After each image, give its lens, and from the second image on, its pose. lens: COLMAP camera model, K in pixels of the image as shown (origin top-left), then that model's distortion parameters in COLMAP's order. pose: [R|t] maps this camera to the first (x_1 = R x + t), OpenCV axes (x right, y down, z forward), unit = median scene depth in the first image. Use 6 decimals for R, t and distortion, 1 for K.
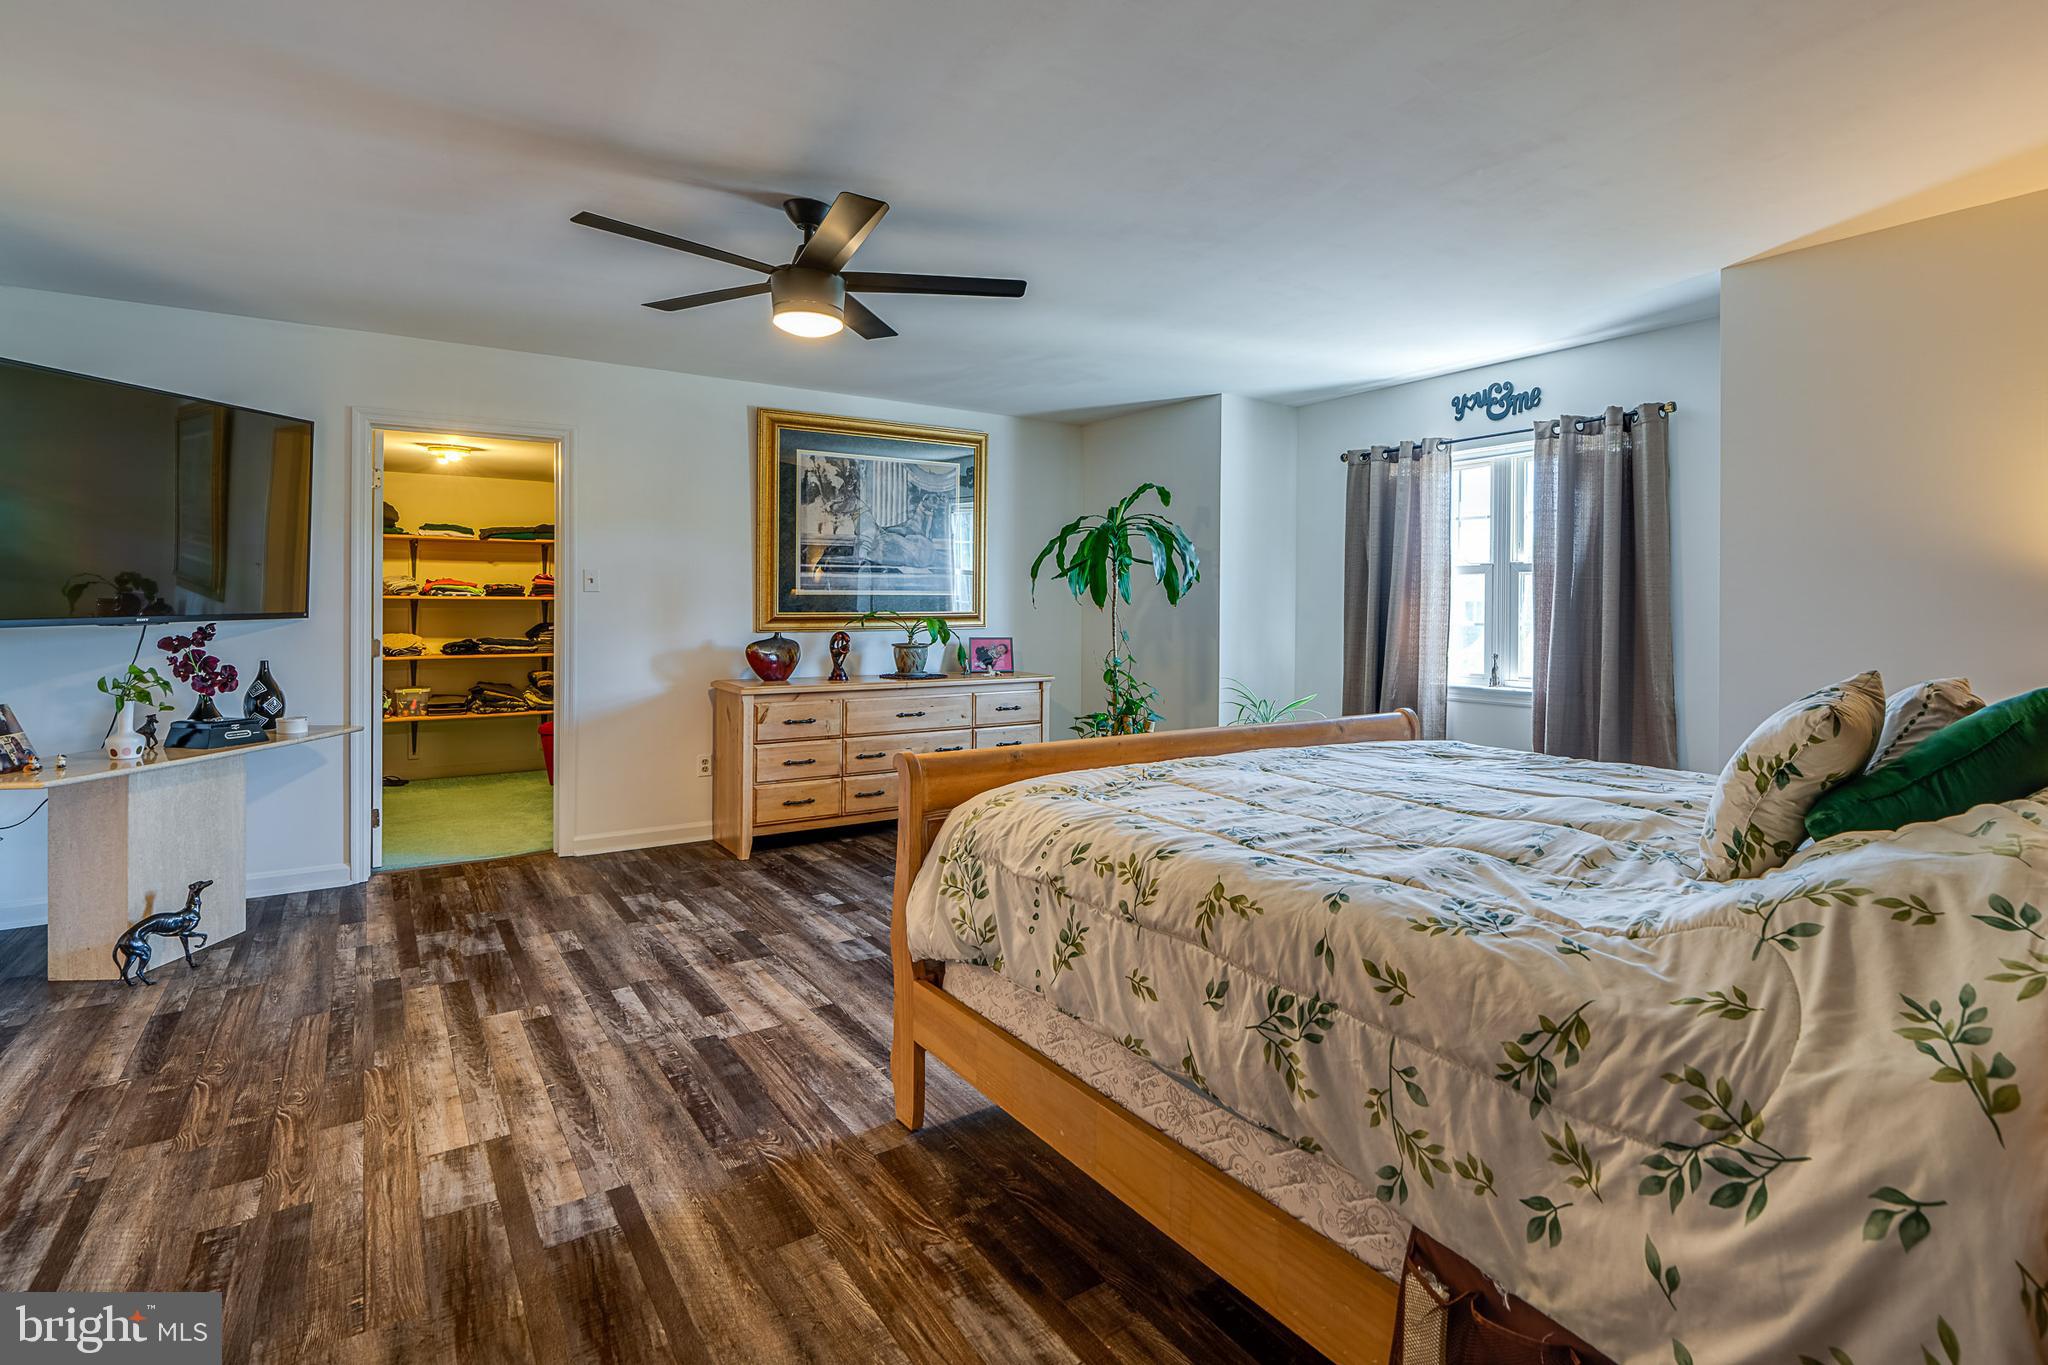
lens RADIAL K [[1005.3, 0, 1023.7], [0, 1005.3, 618.7], [0, 0, 1]] dist [-0.000501, 0.000107]
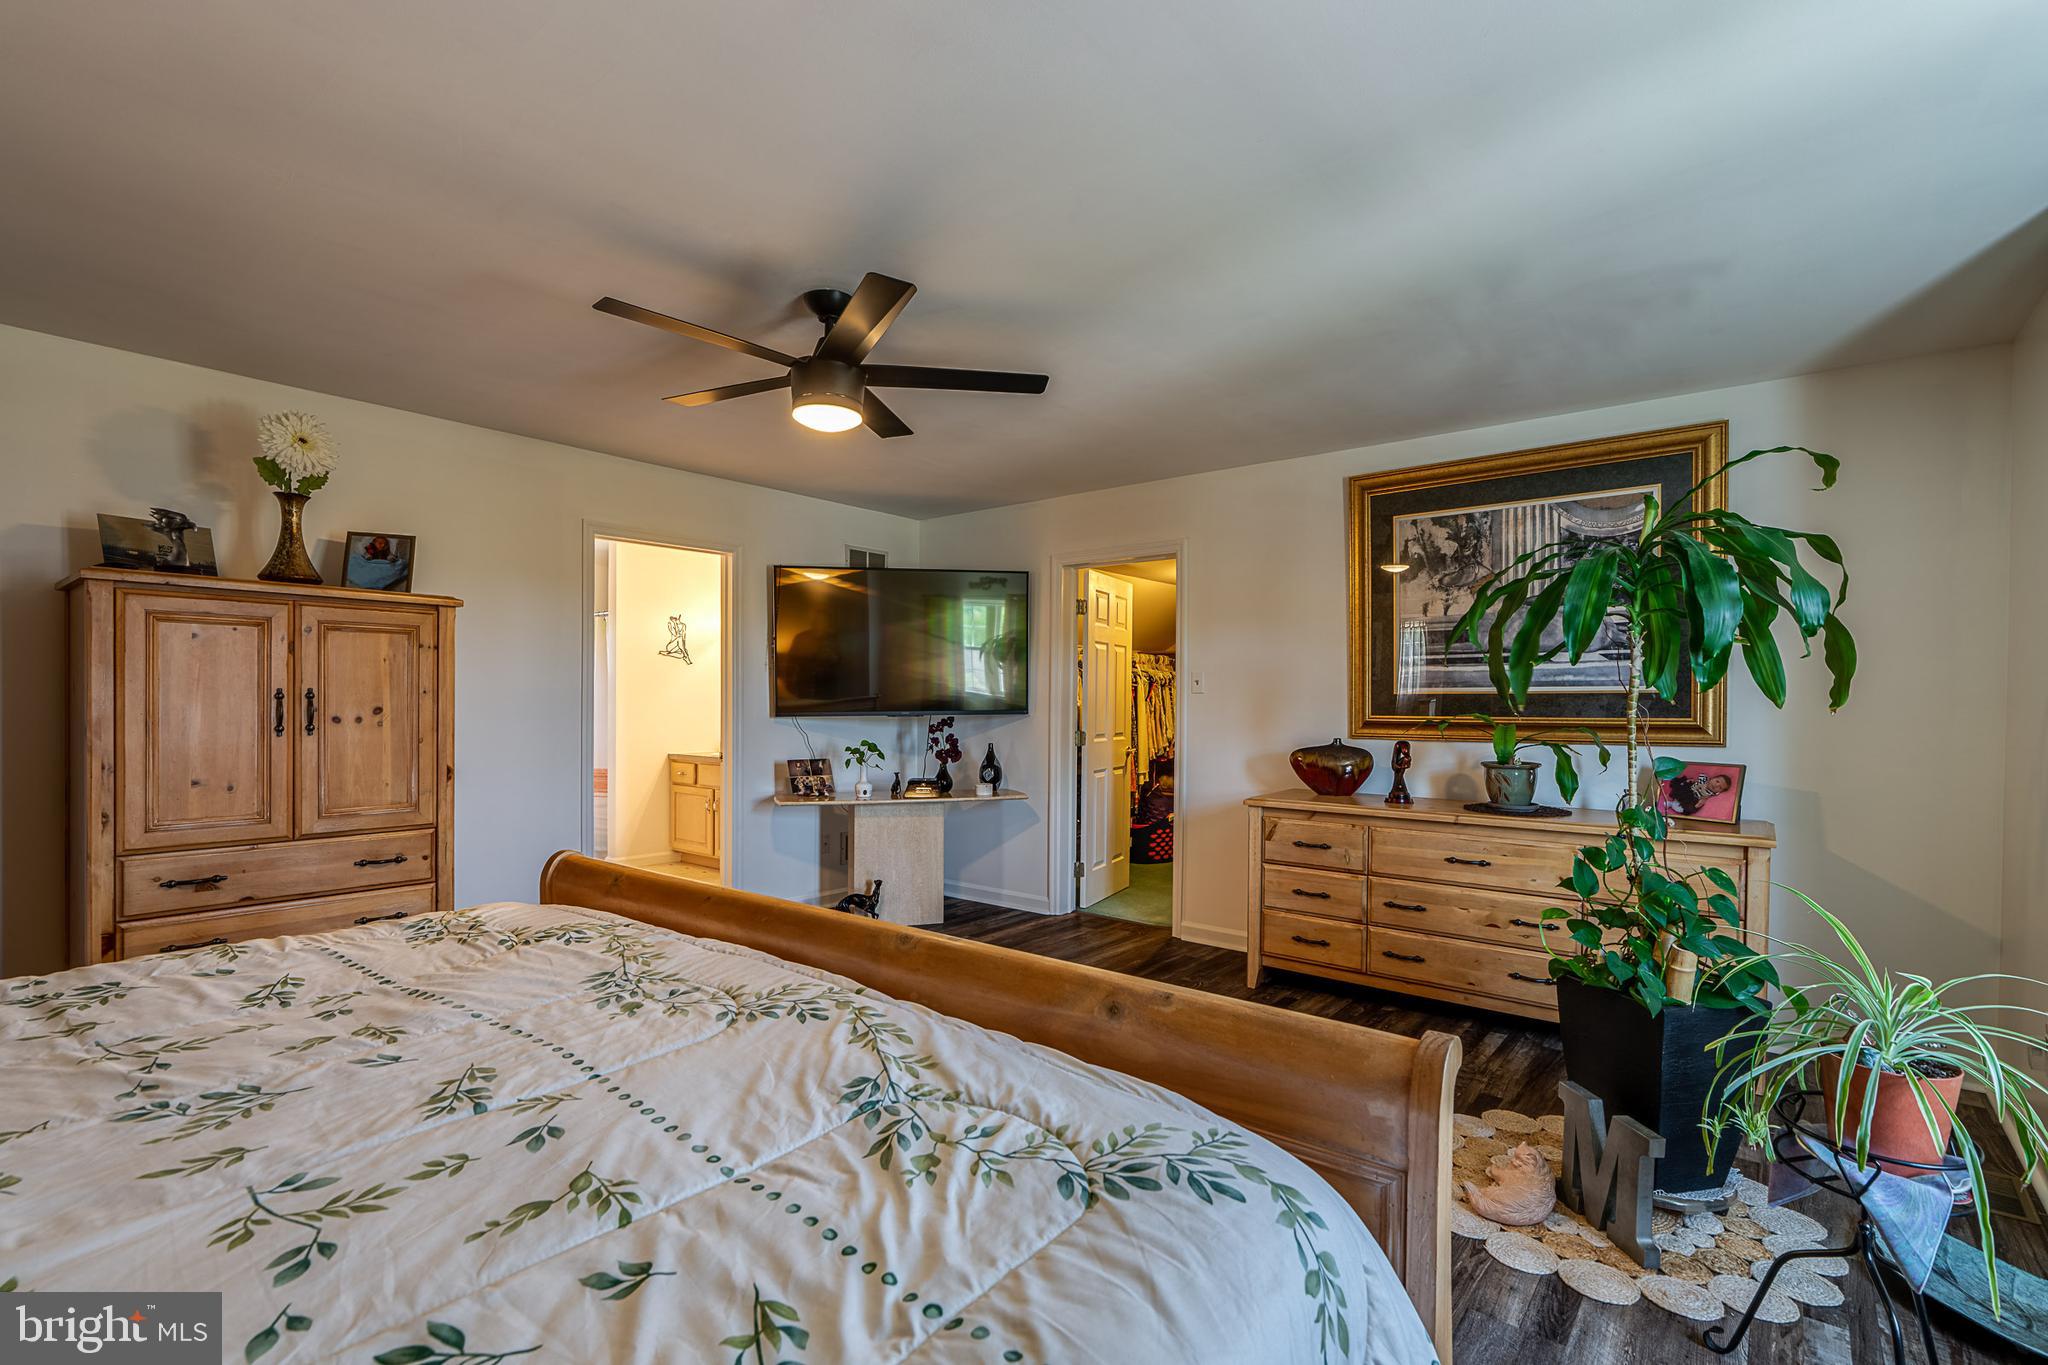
lens RADIAL K [[933.2, 0, 1012.8], [0, 933.2, 710.7], [0, 0, 1]] dist [-0.001149, 0.000485]
pose [[0.298436, 0.008614, -0.954391, 0.724991], [-0.016829, 0.999851, 0.003762, -0.014627], [0.954281, 0.014939, 0.298537, 0.855583]]
